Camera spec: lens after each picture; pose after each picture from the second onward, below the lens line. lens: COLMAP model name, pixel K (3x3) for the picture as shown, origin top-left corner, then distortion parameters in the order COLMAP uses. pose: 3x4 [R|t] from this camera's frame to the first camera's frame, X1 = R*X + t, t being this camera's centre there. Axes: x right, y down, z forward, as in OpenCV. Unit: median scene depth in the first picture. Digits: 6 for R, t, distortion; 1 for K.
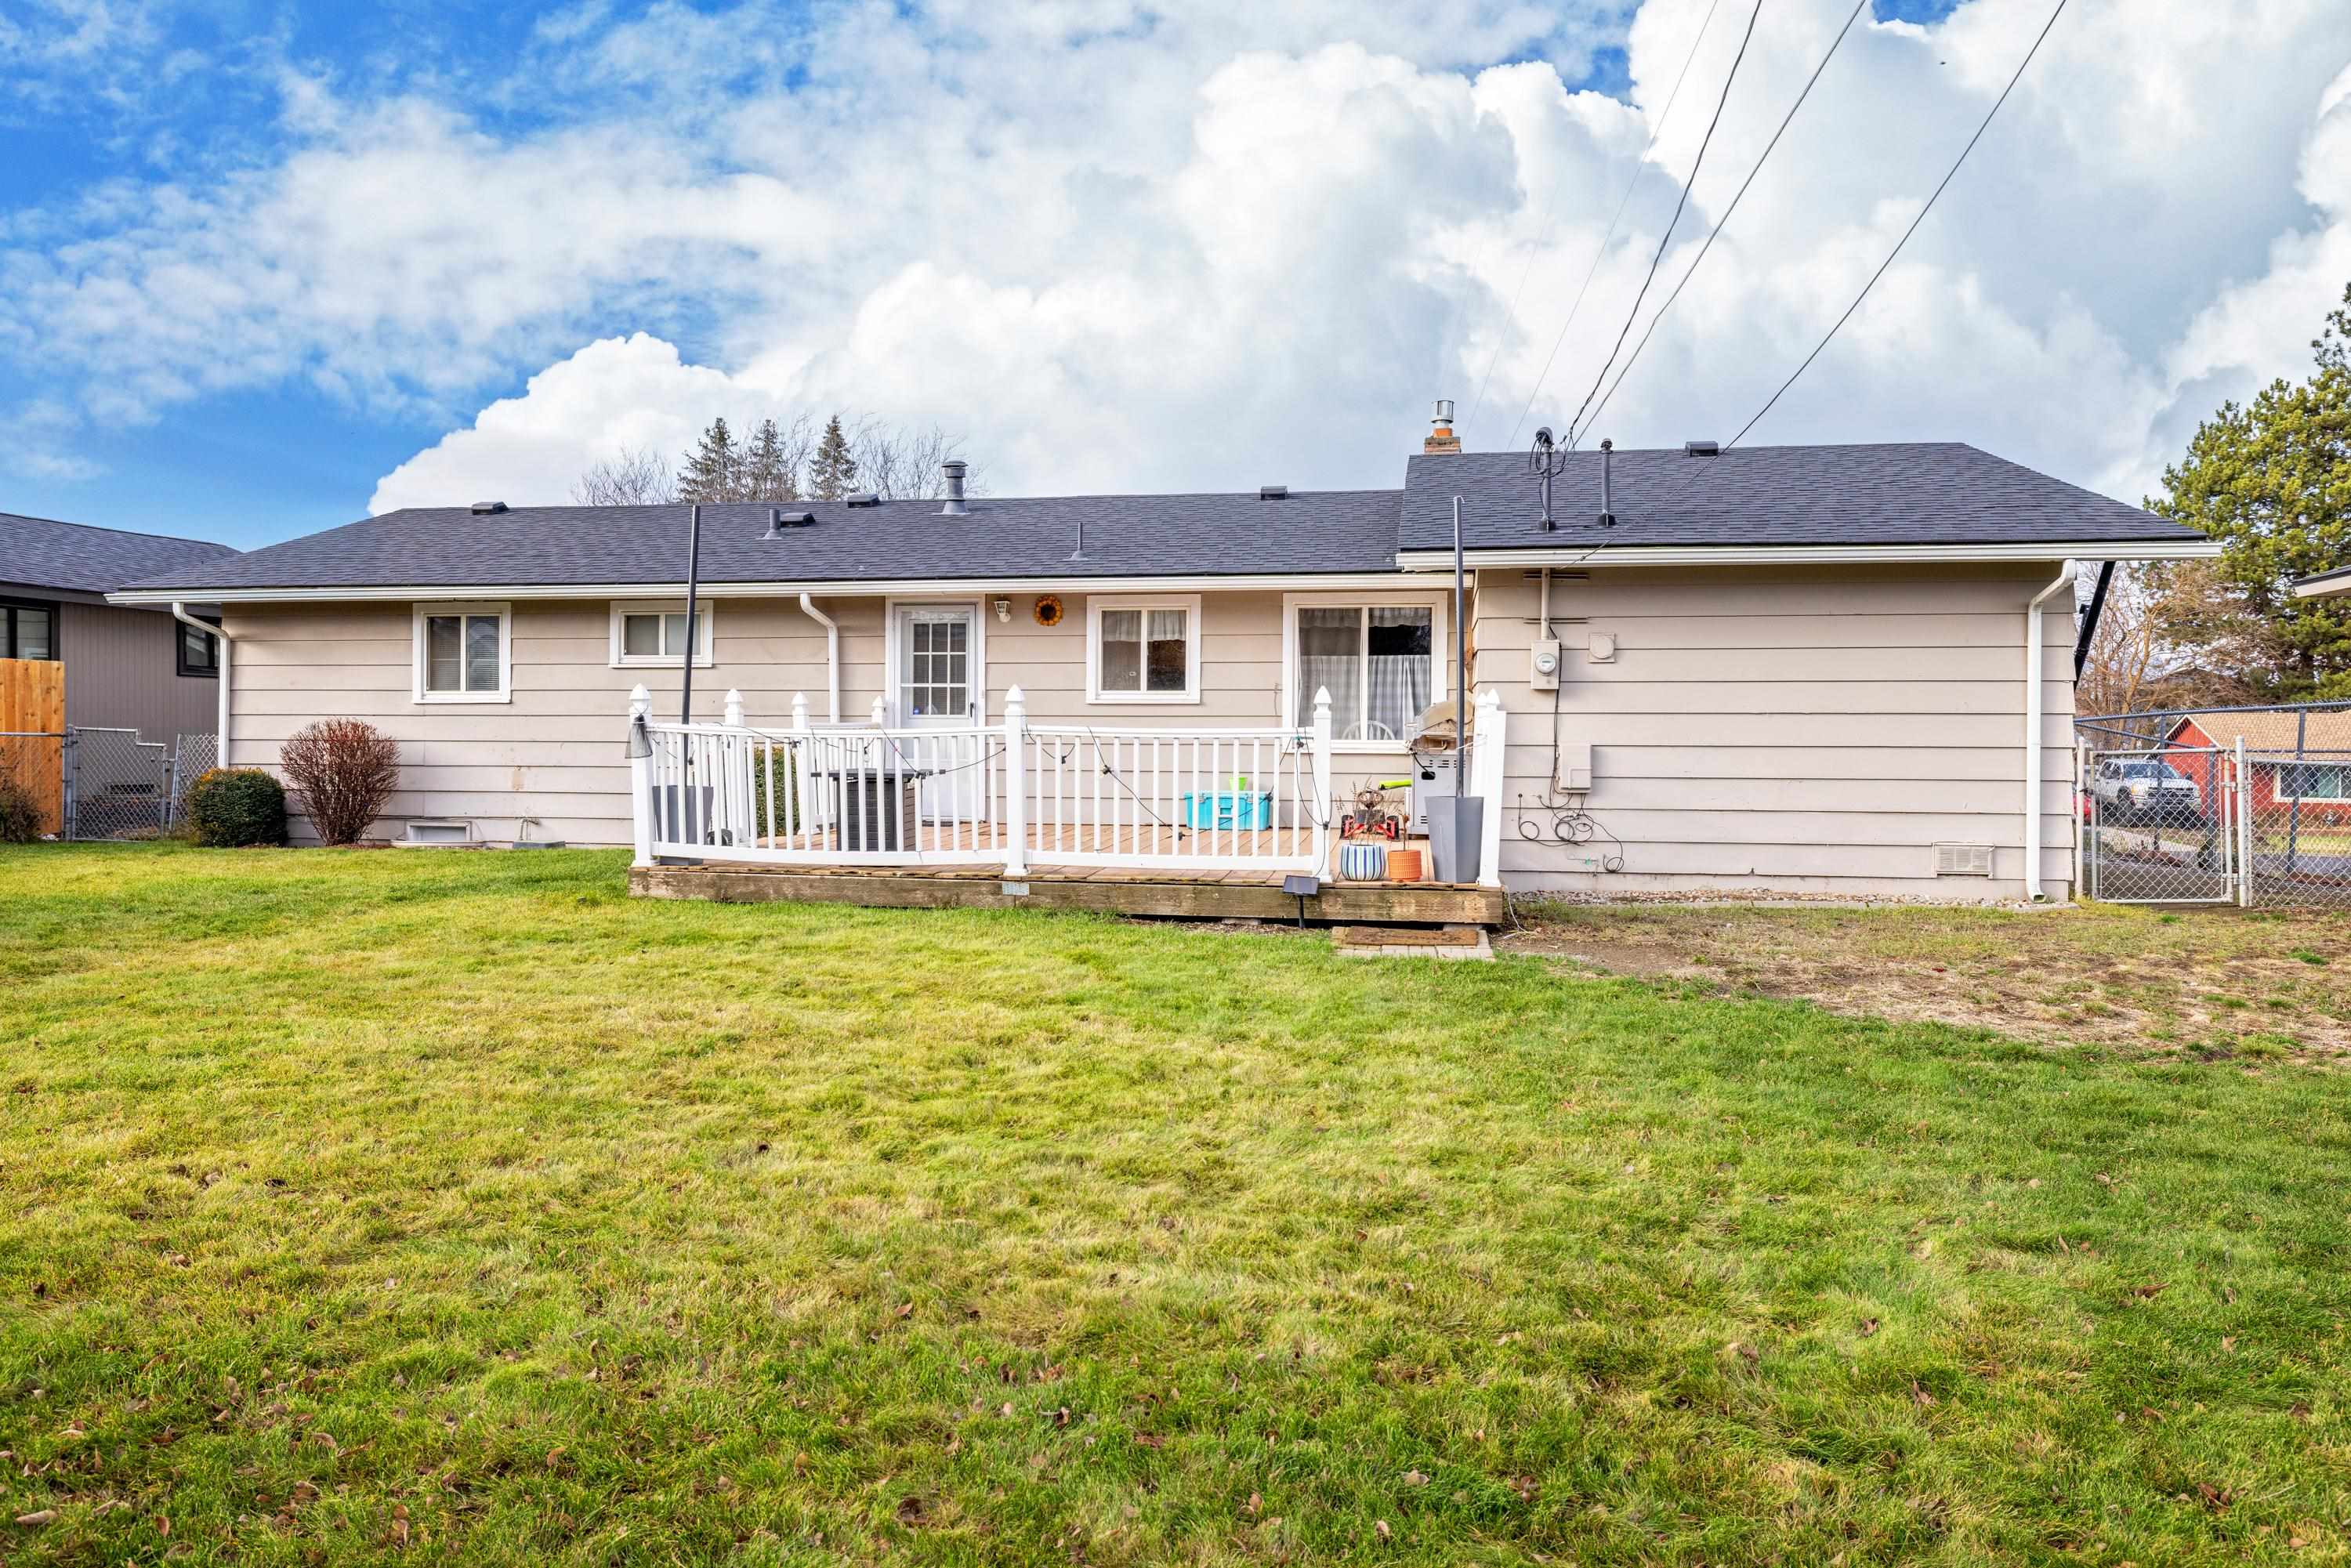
lens RADIAL K [[1511.3, 0, 1175.5], [0, 1511.3, 784.0], [0, 0, 1]] dist [-0.001799, -0.000938]
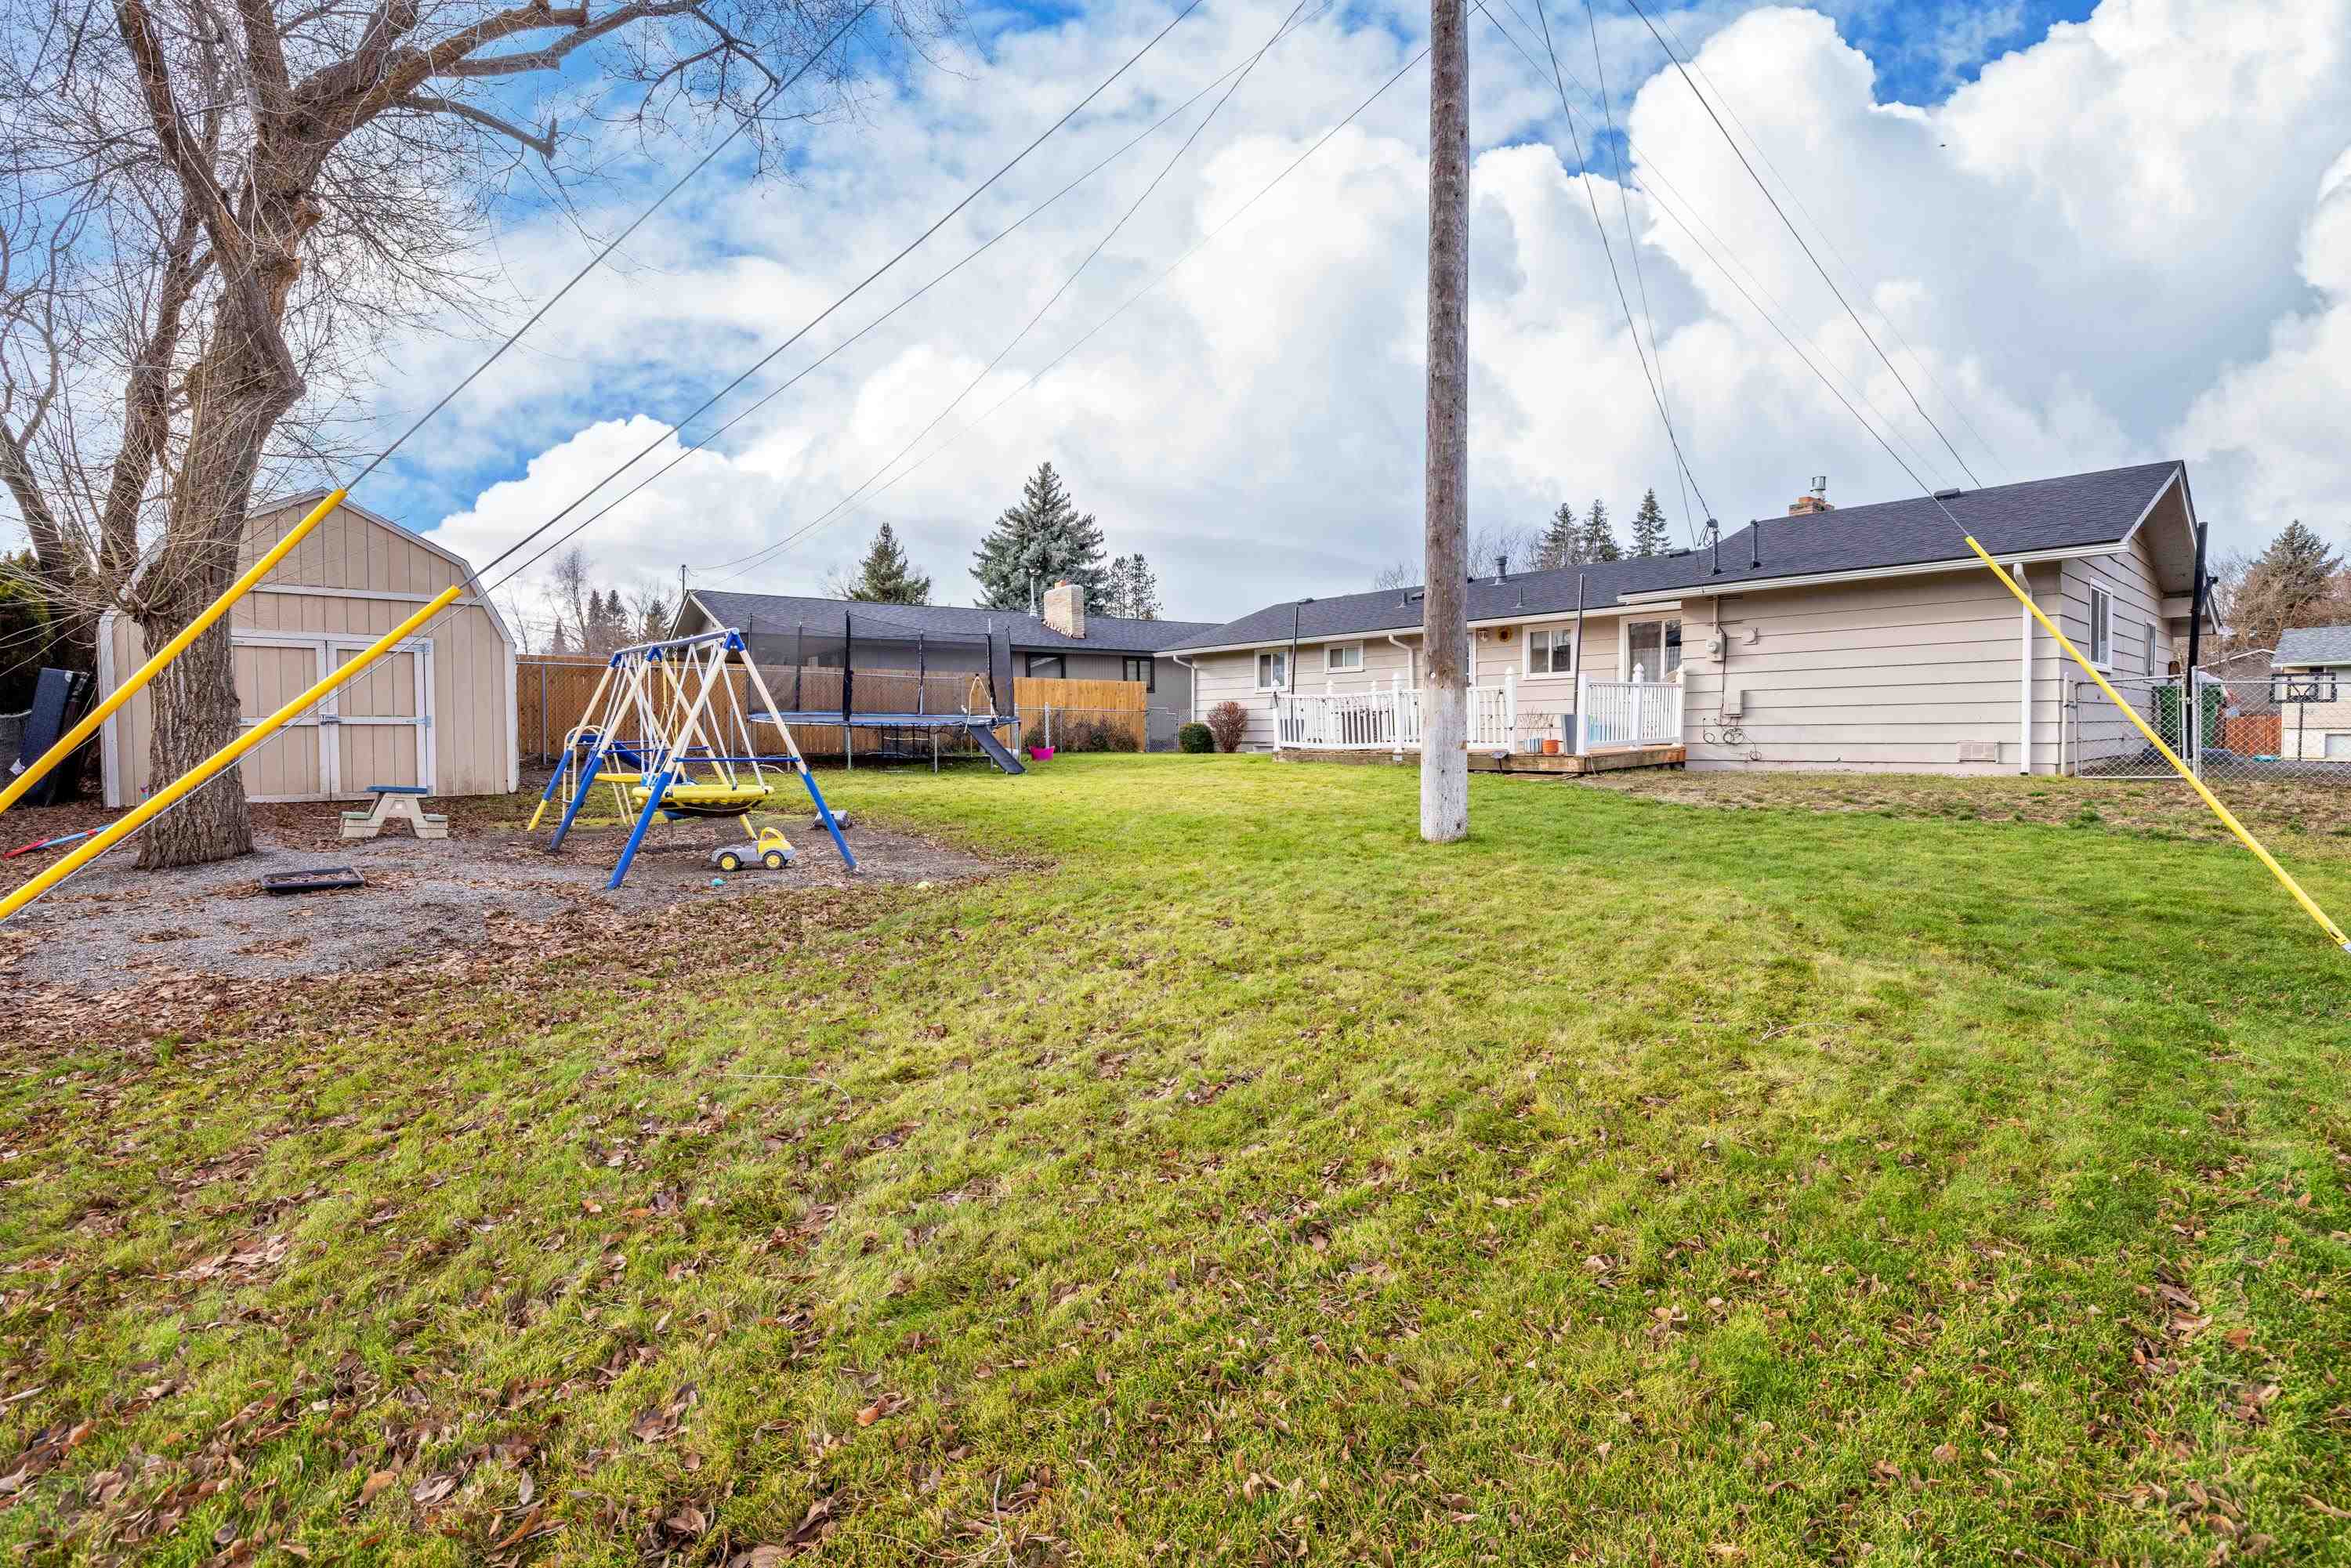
lens RADIAL K [[1067.1, 0, 1175.5], [0, 1067.1, 784.0], [0, 0, 1]] dist [0.001819, 0.000386]
pose [[0.764605, 0.018701, -0.644228, 0.506861], [-0.001491, 0.999628, 0.027247, 0.046162], [0.644498, -0.019873, 0.764348, -0.367886]]
